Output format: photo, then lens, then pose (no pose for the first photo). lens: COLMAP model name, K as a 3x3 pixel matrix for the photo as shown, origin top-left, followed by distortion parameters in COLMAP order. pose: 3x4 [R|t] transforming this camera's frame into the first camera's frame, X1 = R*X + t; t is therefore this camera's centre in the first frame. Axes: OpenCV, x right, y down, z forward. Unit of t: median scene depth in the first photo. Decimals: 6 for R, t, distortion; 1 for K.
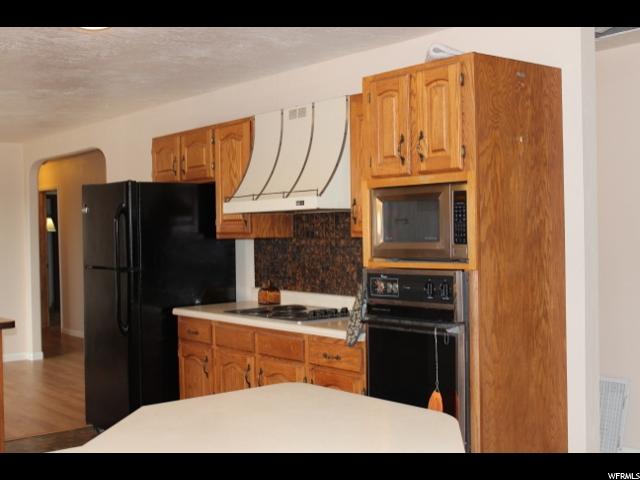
lens RADIAL K [[842.0, 0, 332.0], [0, 842.0, 238.4], [0, 0, 1]] dist [-0.021370, 0.025454]
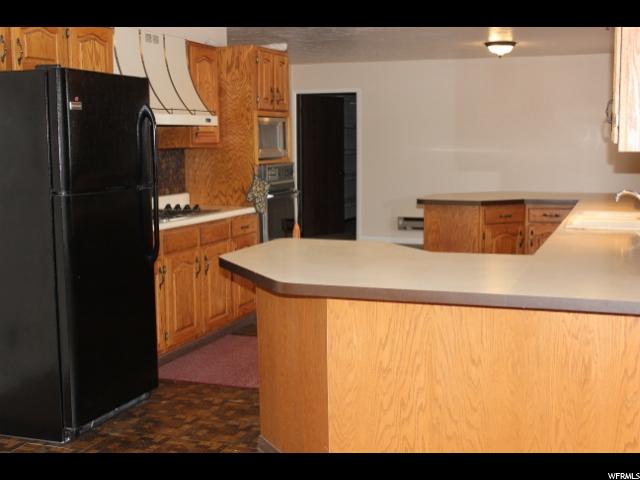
lens RADIAL K [[842.0, 0, 332.0], [0, 842.0, 238.4], [0, 0, 1]] dist [-0.021370, 0.025454]
pose [[-0.528982, -0.073205, 0.845469, -1.096676], [0.029300, 0.994103, 0.104407, 0.007819], [-0.848127, 0.080002, -0.523718, 1.346568]]
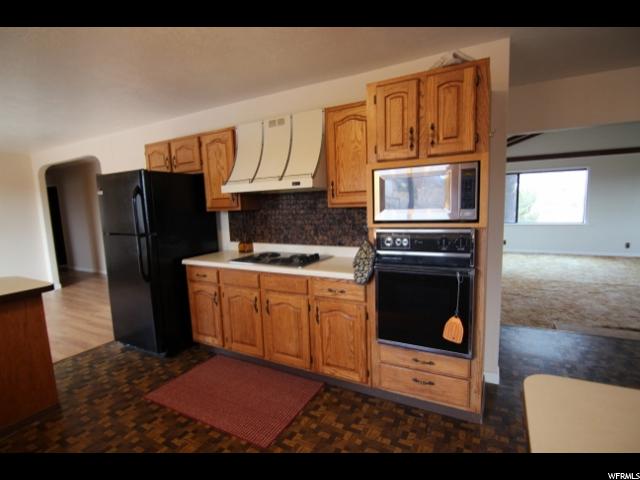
lens RADIAL K [[321.1, 0, 319.3], [0, 321.1, 246.8], [0, 0, 1]] dist [-0.006448, -0.001037]
pose [[0.924754, -0.062525, 0.375394, -0.185035], [0.021133, 0.993326, 0.113387, 0.002856], [-0.379978, -0.096921, 0.919904, 0.420873]]
